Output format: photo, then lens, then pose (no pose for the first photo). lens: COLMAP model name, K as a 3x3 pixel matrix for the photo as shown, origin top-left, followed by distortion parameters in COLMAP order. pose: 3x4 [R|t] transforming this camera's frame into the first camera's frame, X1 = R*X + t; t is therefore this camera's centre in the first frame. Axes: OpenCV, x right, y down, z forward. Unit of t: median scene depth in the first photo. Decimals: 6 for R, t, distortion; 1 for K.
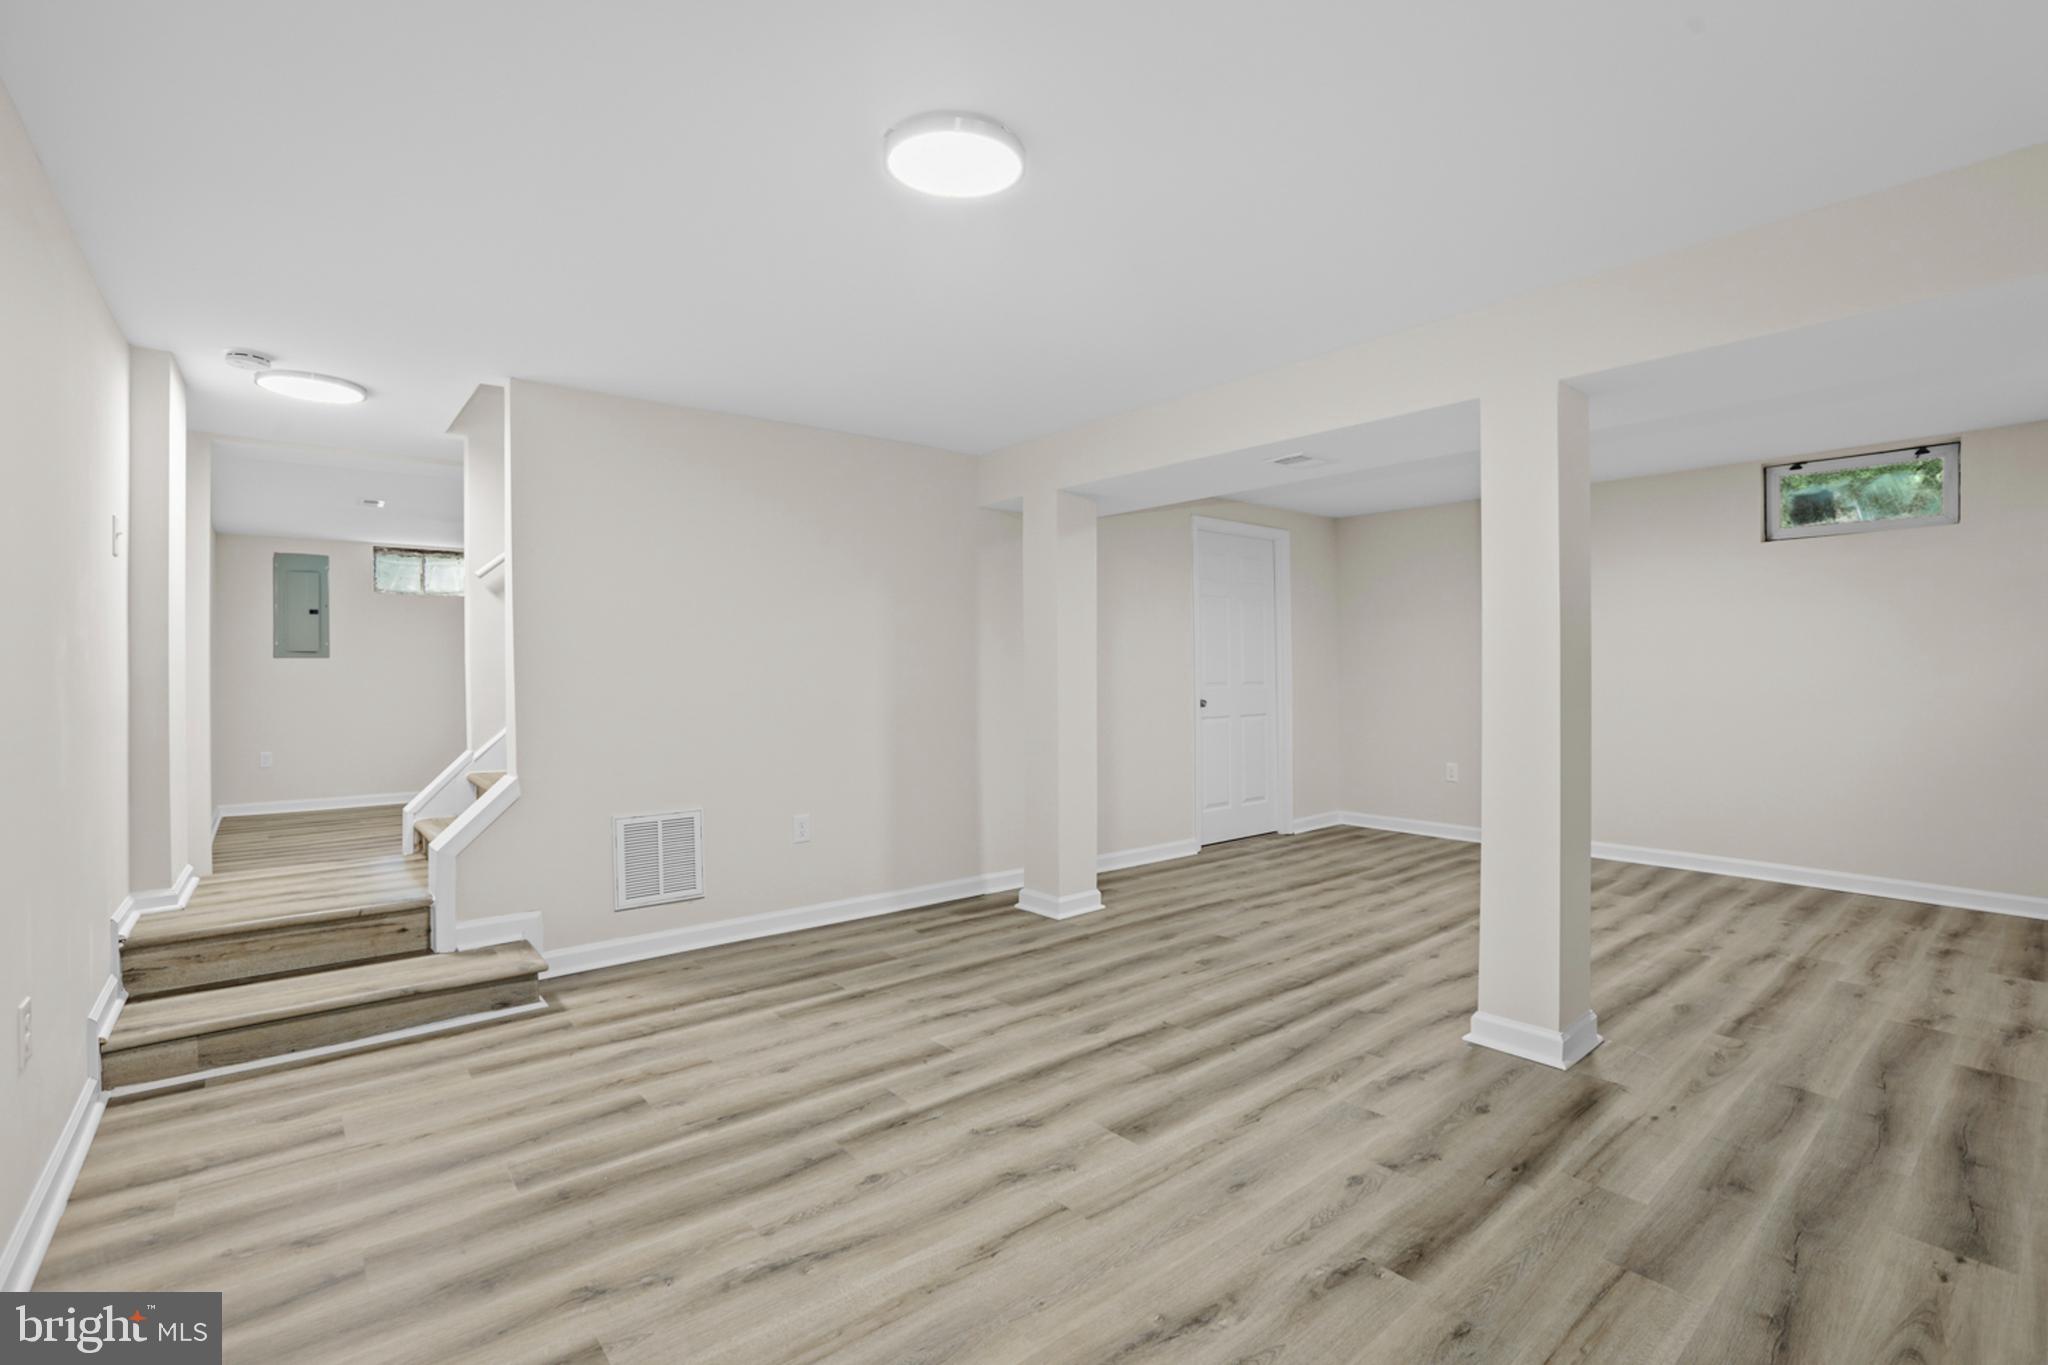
lens RADIAL K [[910.4, 0, 1022.8], [0, 910.4, 671.7], [0, 0, 1]] dist [-0.071564, 0.024615]
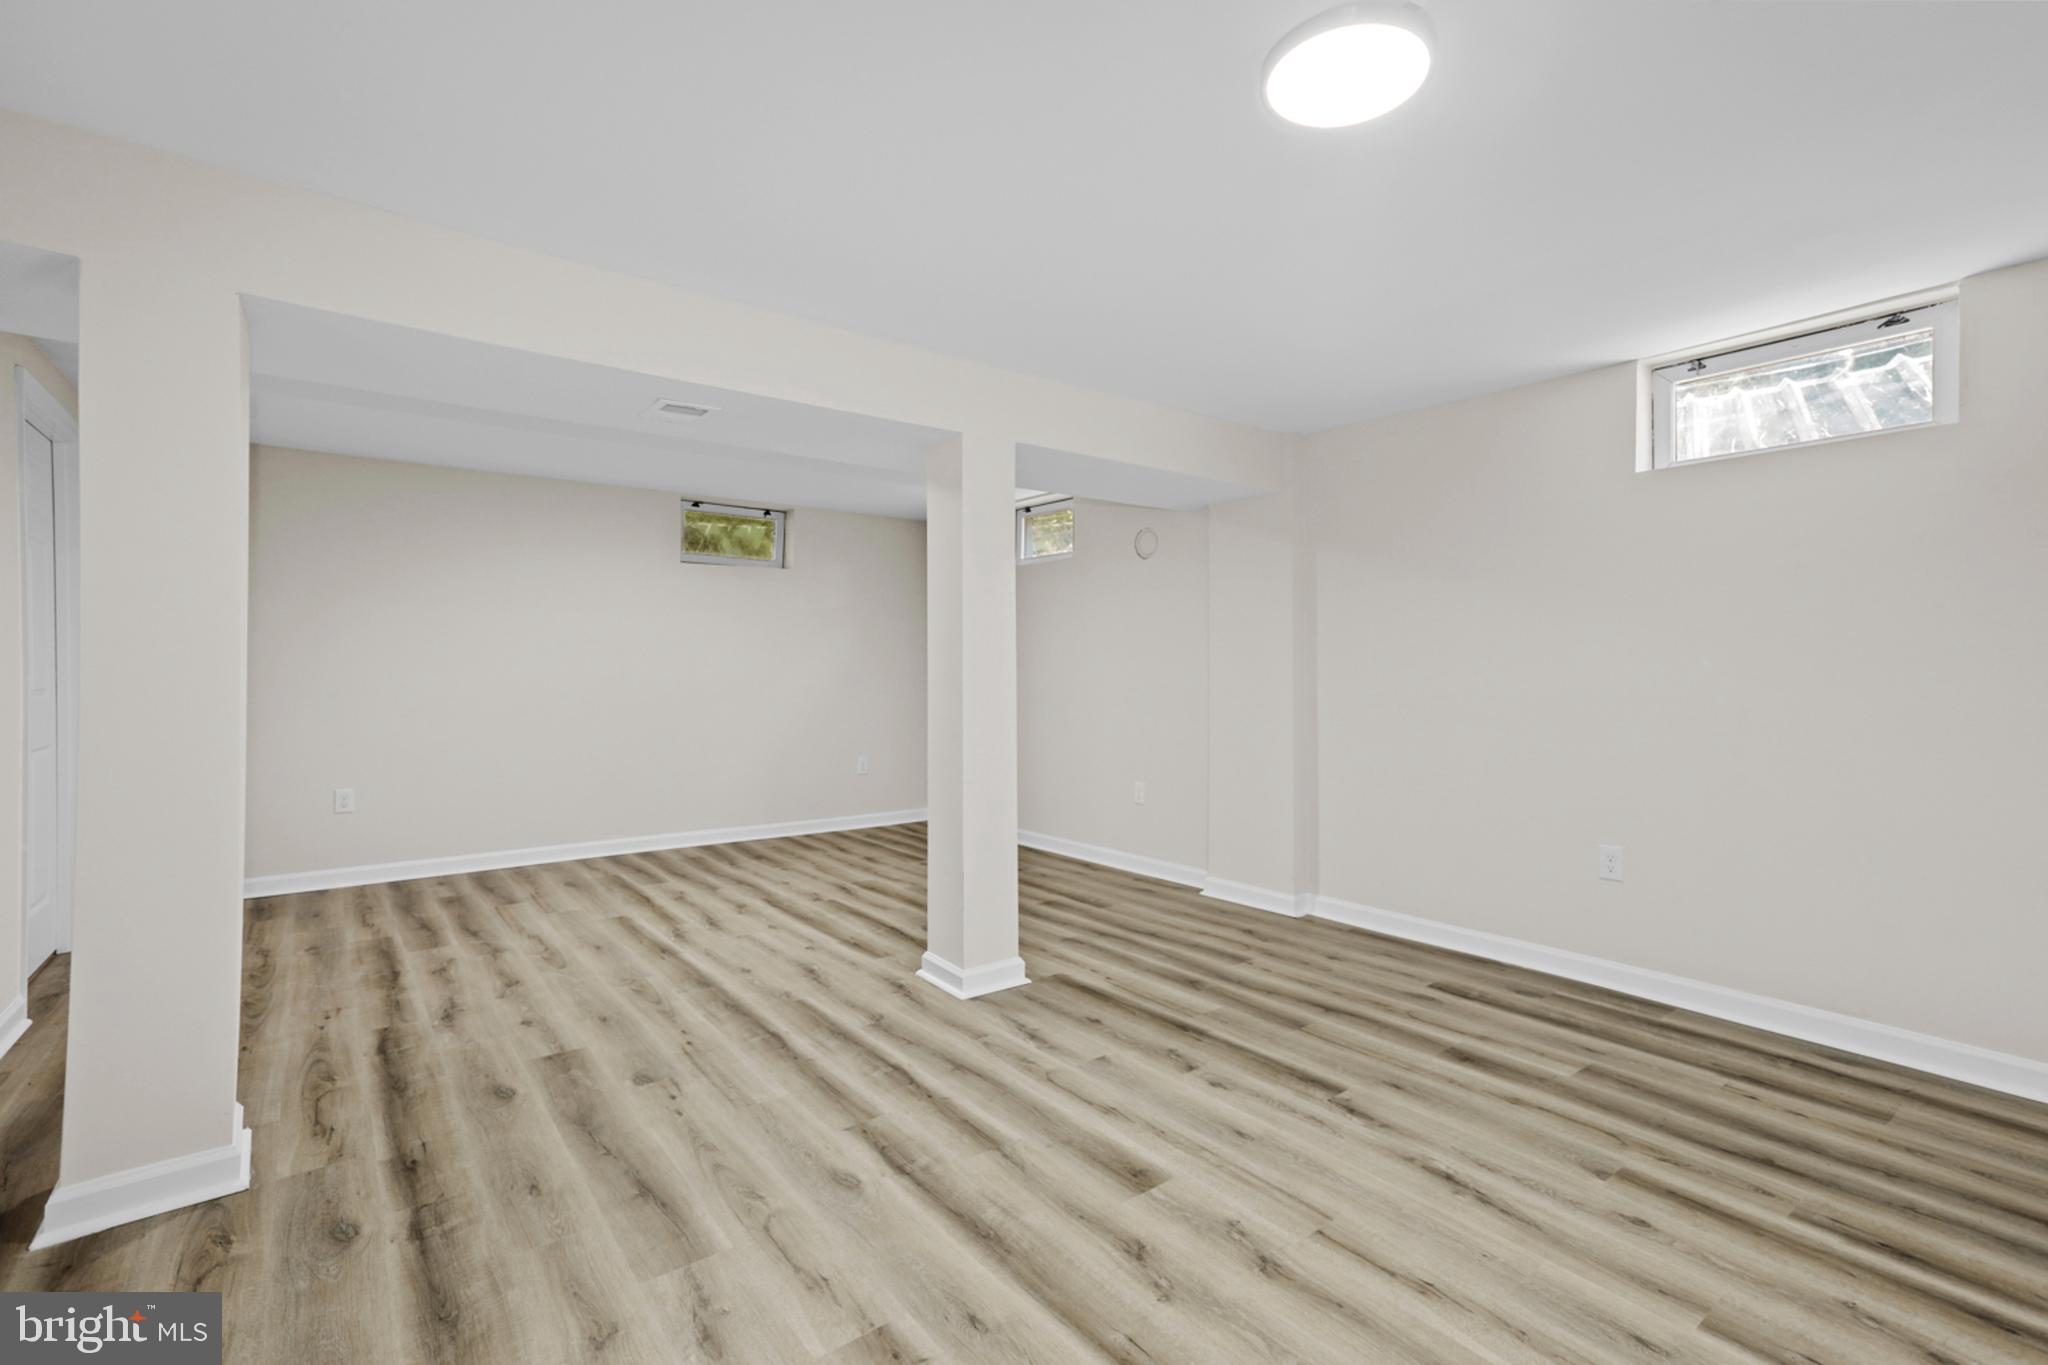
lens RADIAL K [[933.5, 0, 978.4], [0, 933.5, 672.5], [0, 0, 1]] dist [-0.018359, 0.026056]
pose [[0.052907, 0.001124, 0.998599, -0.584783], [-0.000807, 0.999999, -0.001083, 0.002156], [-0.998599, -0.000749, 0.052908, 0.790407]]
